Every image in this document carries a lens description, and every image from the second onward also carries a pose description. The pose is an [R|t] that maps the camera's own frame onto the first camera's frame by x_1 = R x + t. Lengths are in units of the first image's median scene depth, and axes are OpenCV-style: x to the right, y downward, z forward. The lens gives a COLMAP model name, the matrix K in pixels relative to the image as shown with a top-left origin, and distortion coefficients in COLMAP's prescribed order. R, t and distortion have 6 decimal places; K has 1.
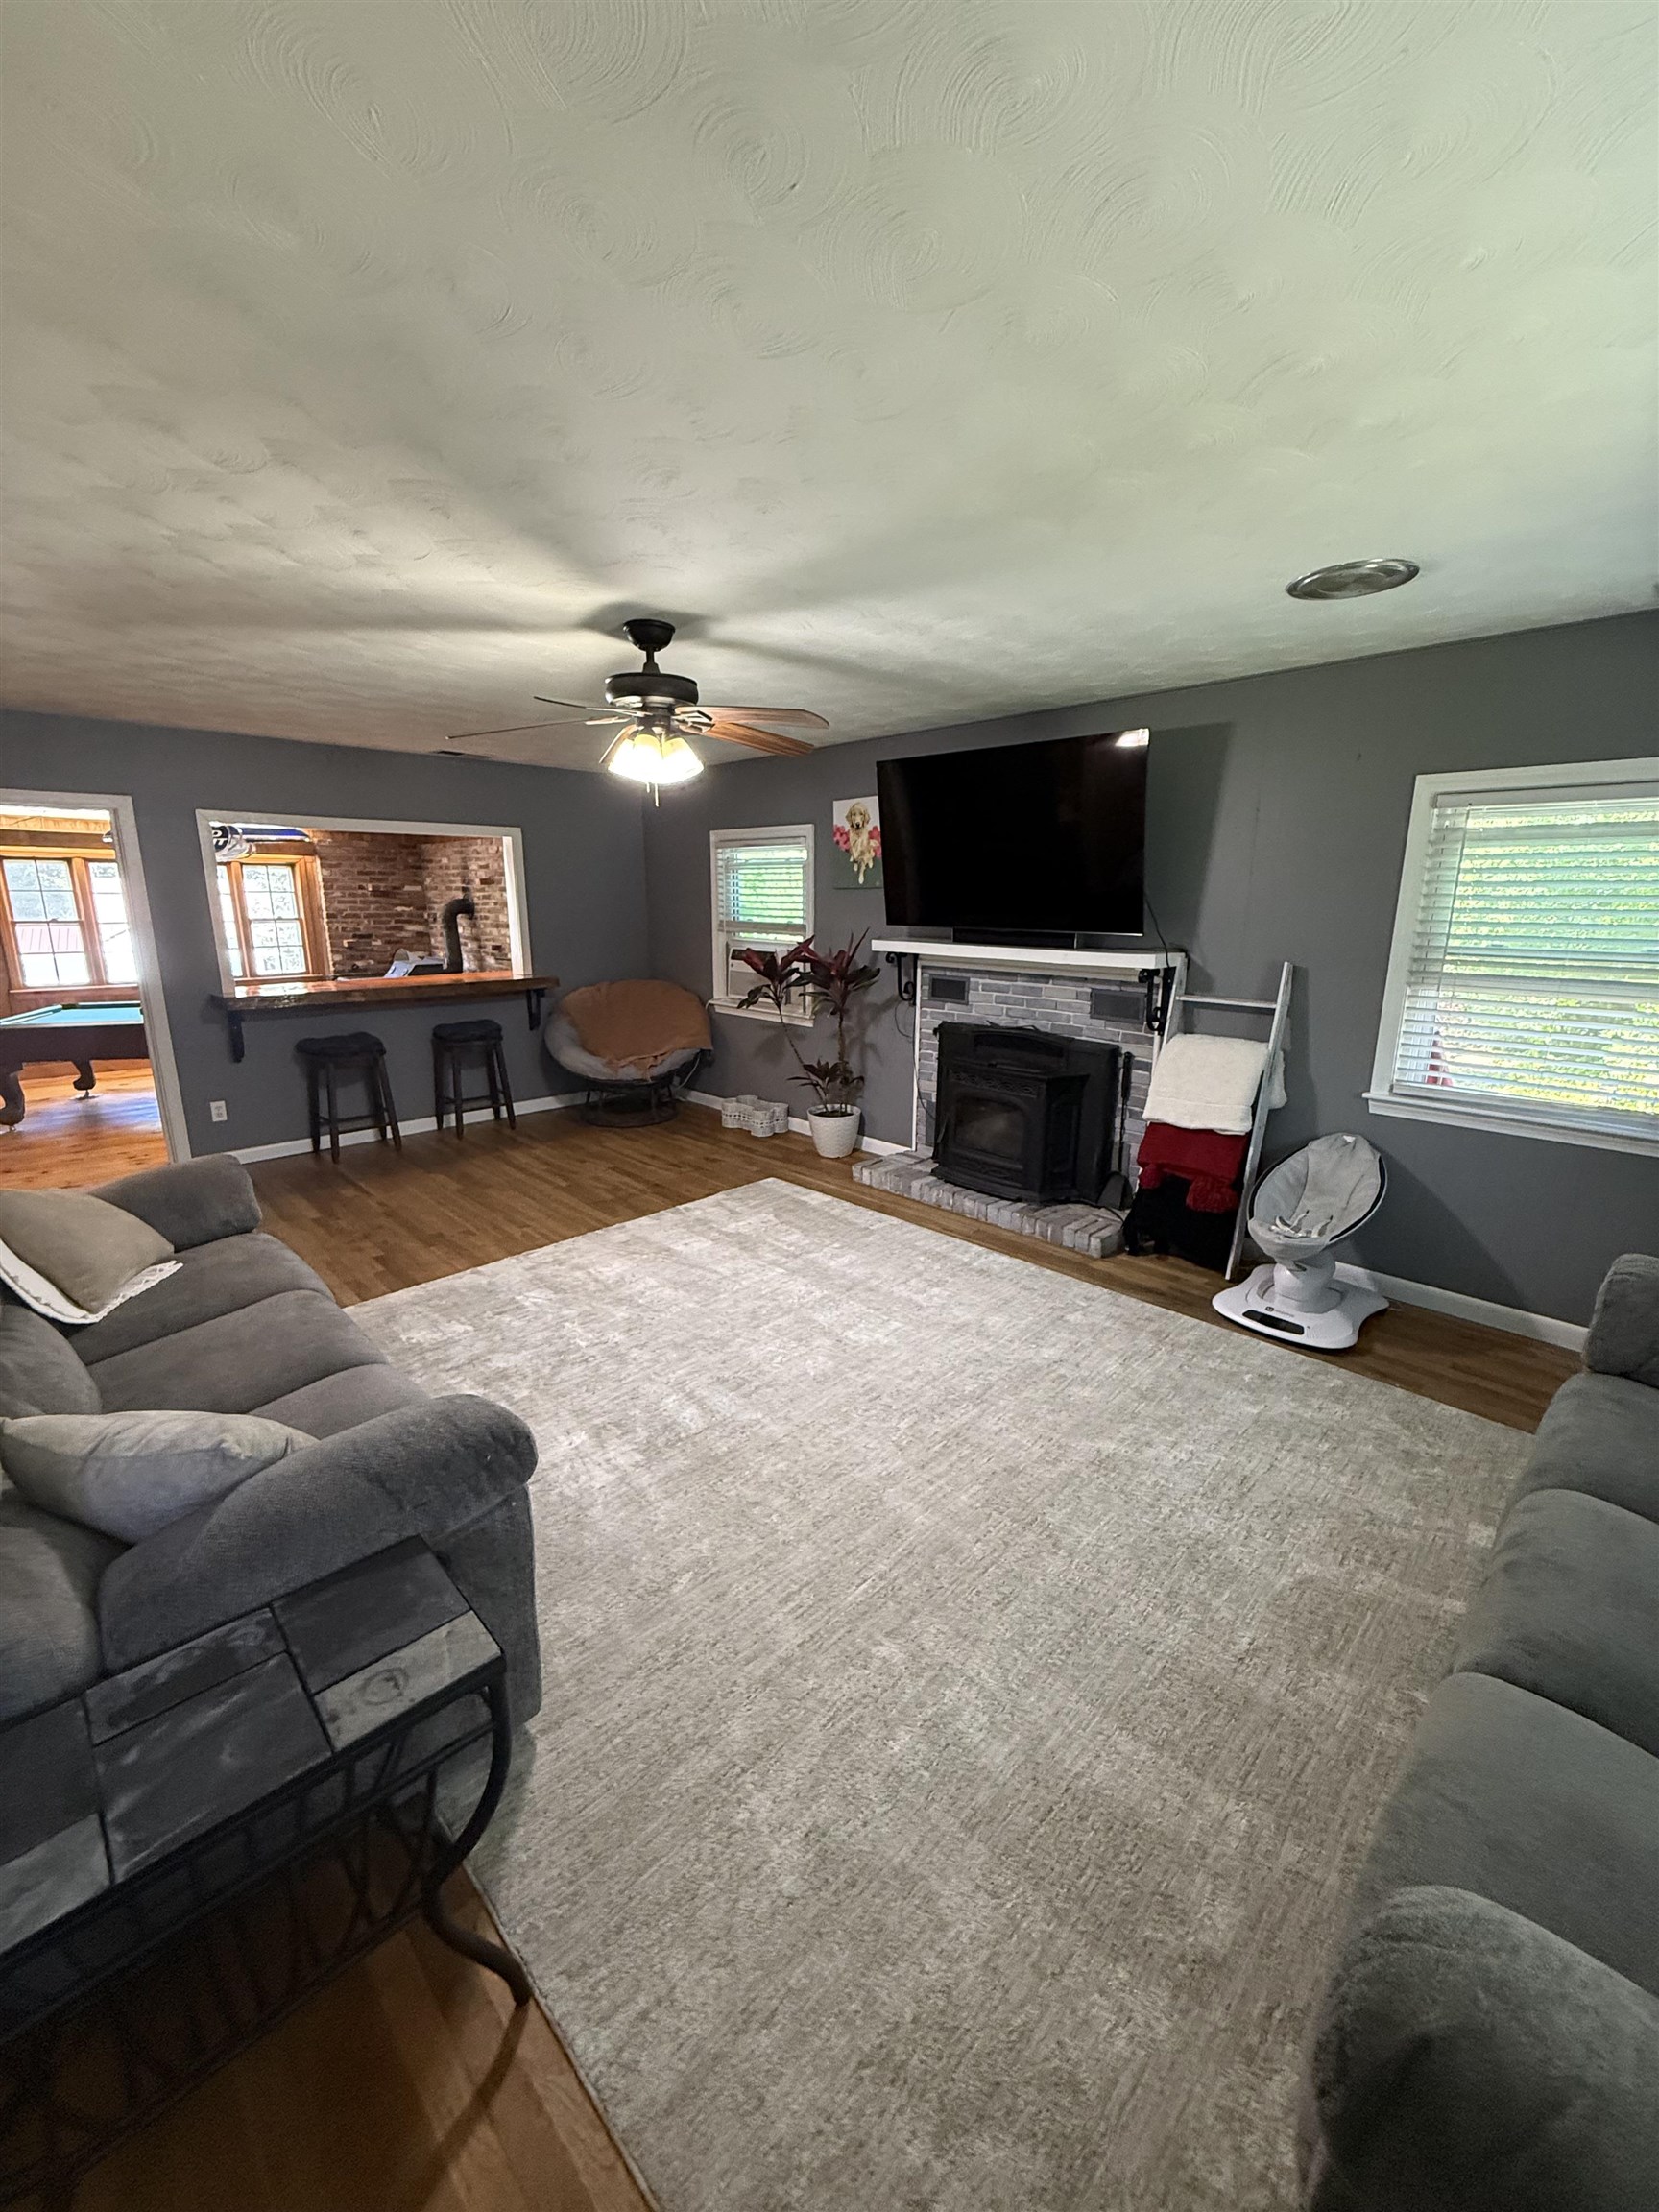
lens RADIAL K [[876.3, 0, 829.5], [0, 876.3, 1106.0], [0, 0, 1]] dist [-0.008459, 0.000157]
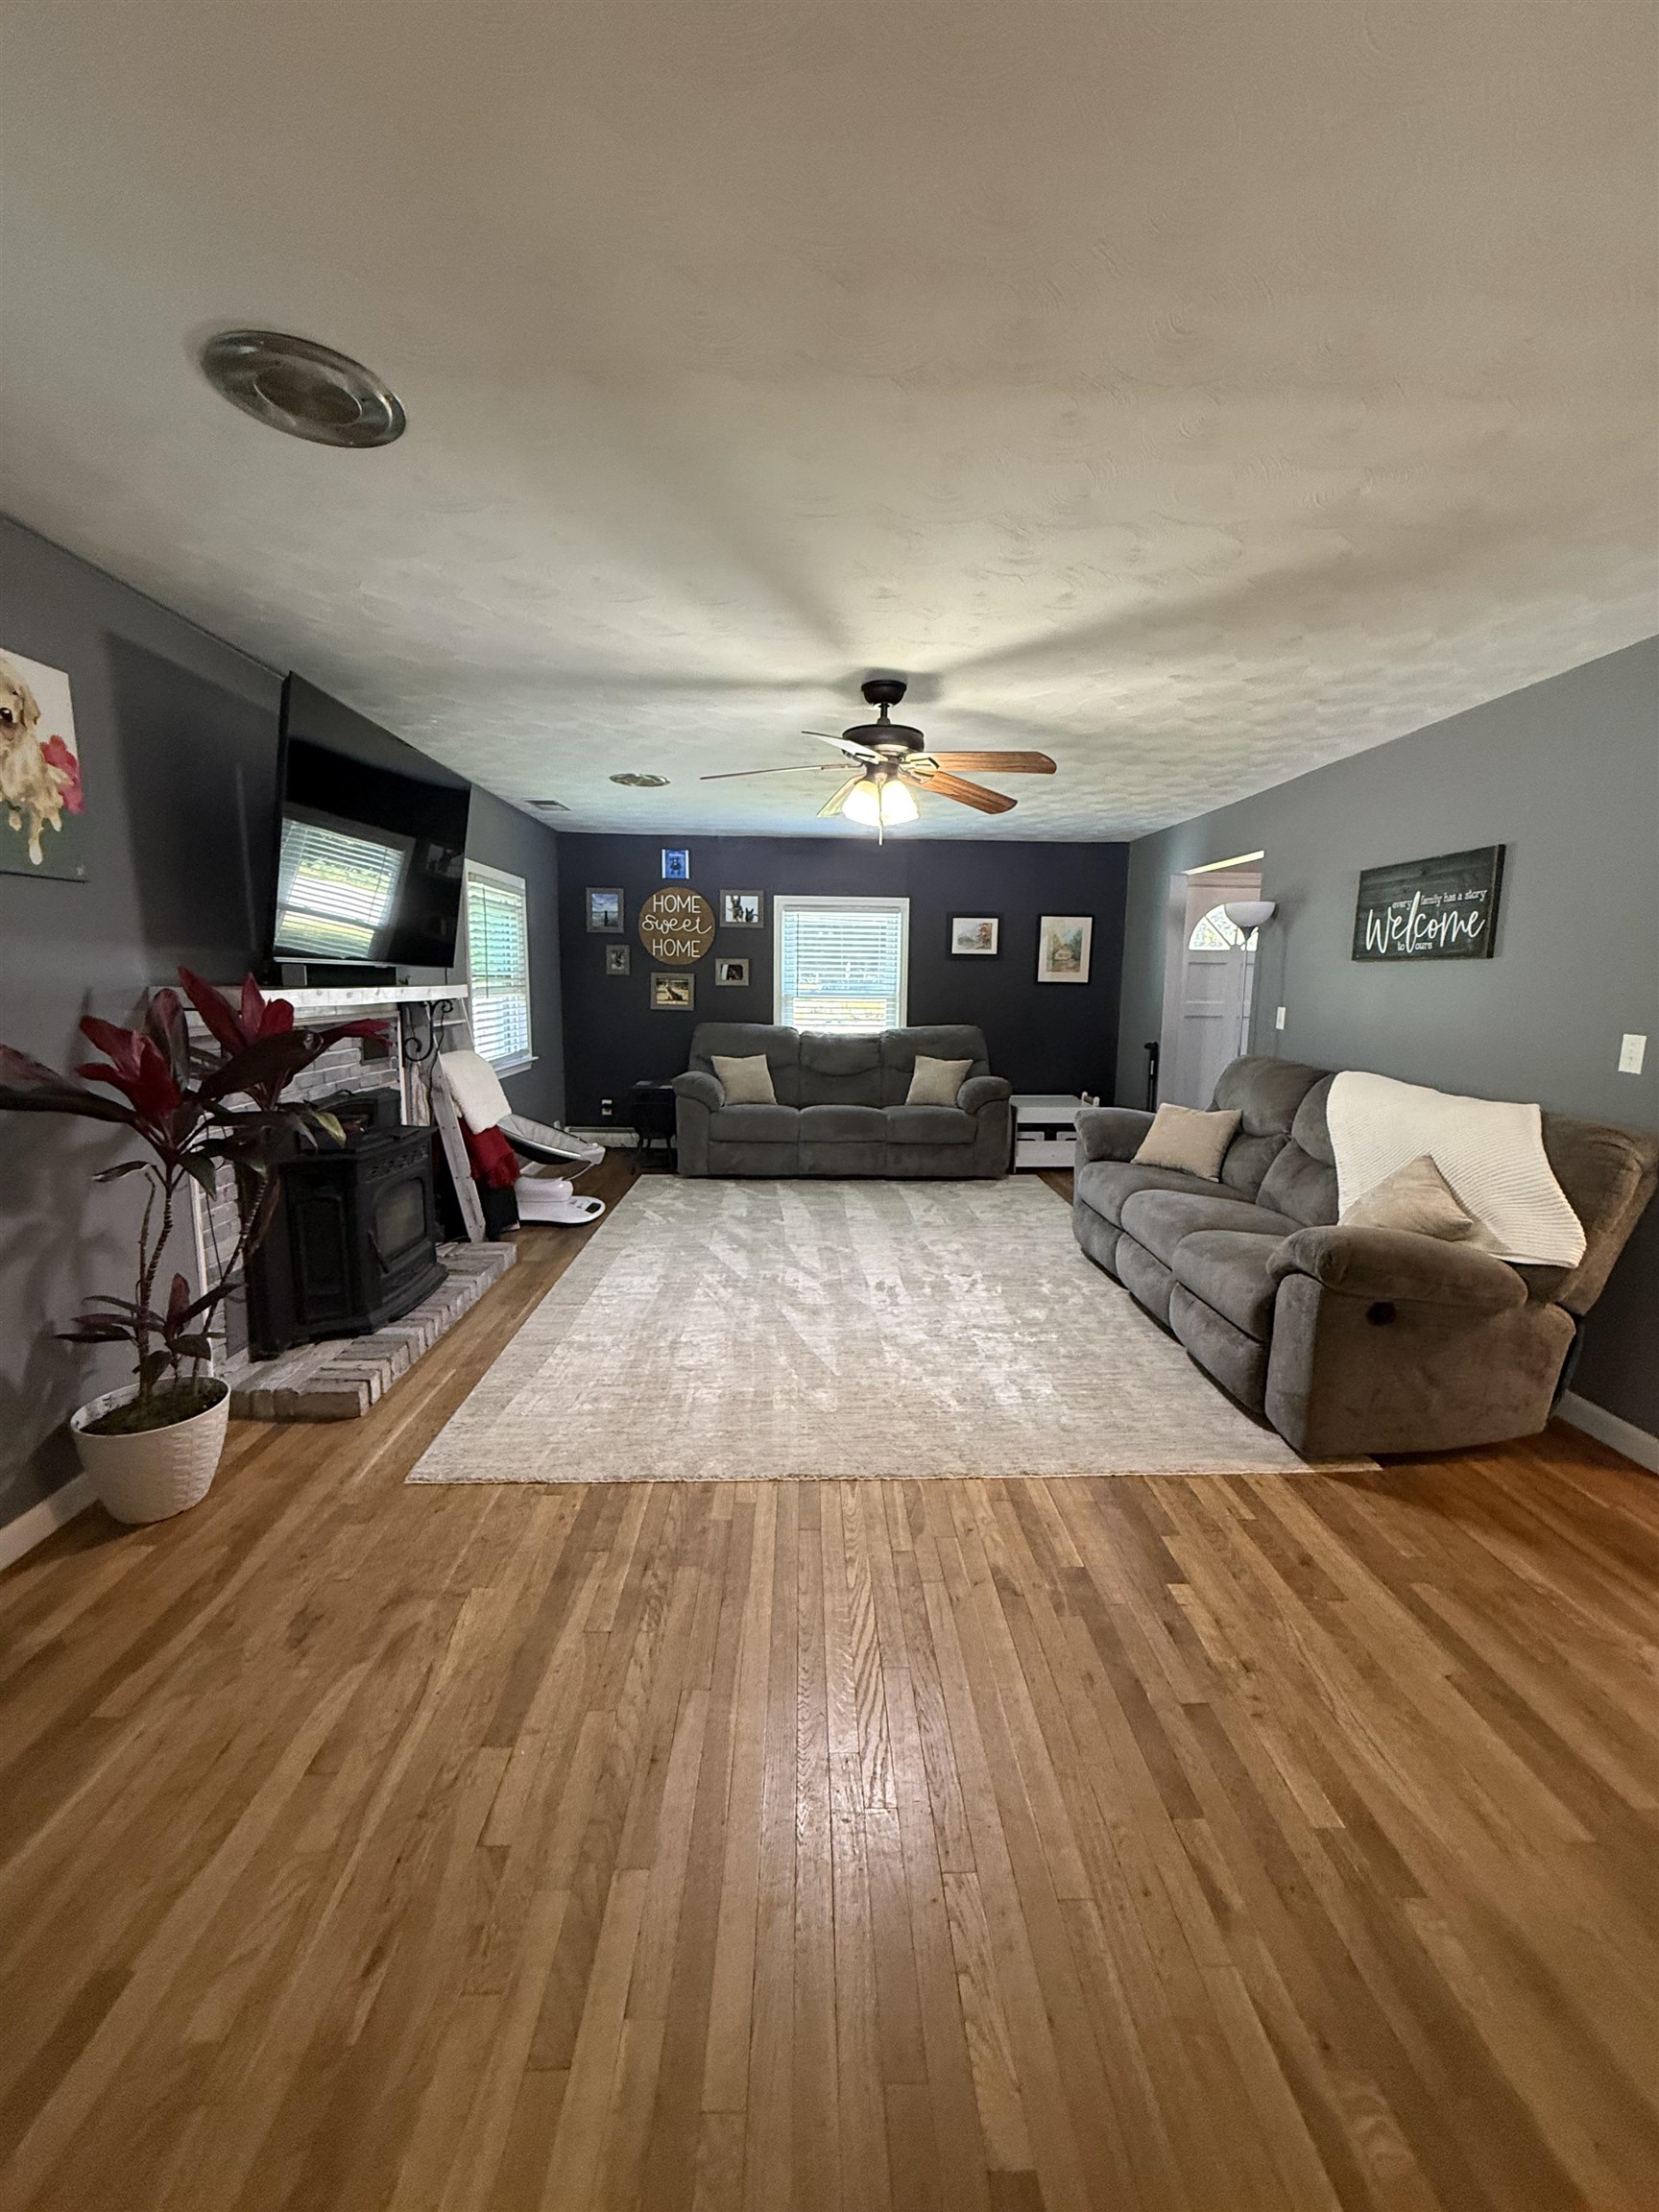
lens RADIAL K [[876.3, 0, 829.5], [0, 876.3, 1106.0], [0, 0, 1]] dist [-0.008459, 0.000157]
pose [[-0.730861, -0.112342, 0.673218, -0.520894], [0.146634, 0.937484, 0.315631, -0.222255], [-0.666589, 0.329399, -0.668696, 1.062982]]
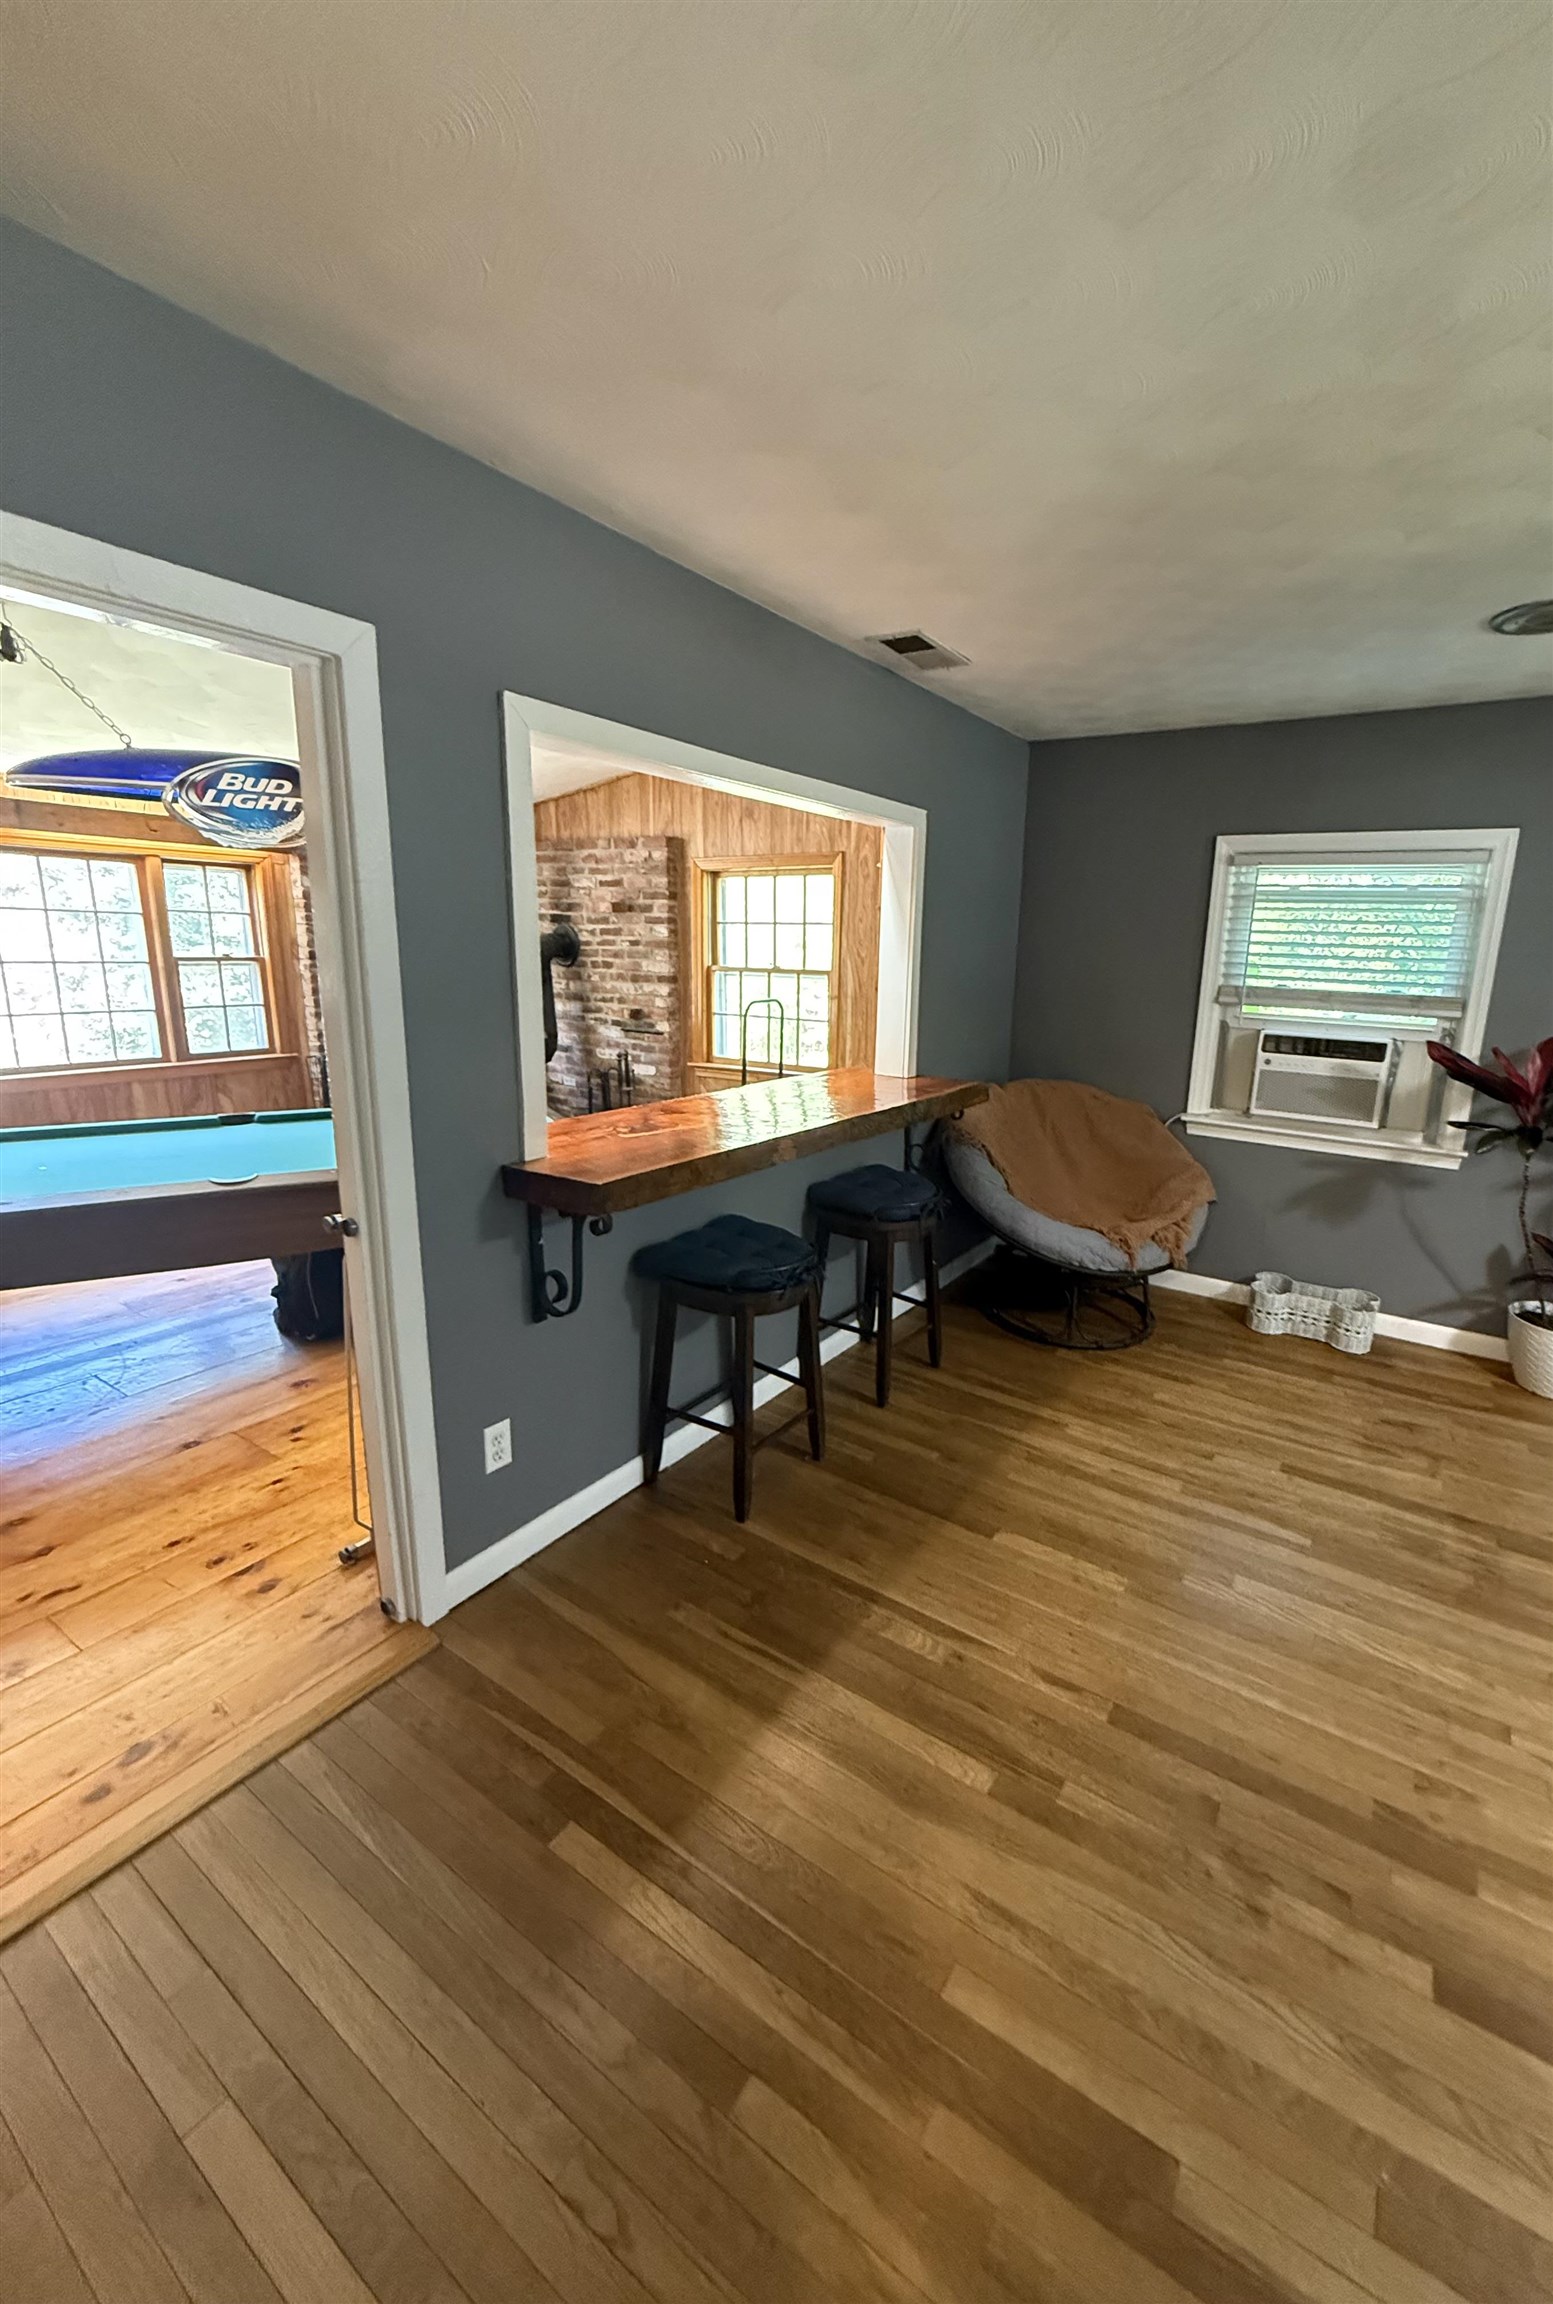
lens RADIAL K [[920.3, 0, 860.3], [0, 920.3, 1153.4], [0, 0, 1]] dist [-0.000821, -0.000031]
pose [[0.973836, -0.027091, 0.225630, -0.616880], [0.028262, 0.999599, -0.001959, -0.123149], [-0.225487, 0.008285, 0.974211, 0.530290]]
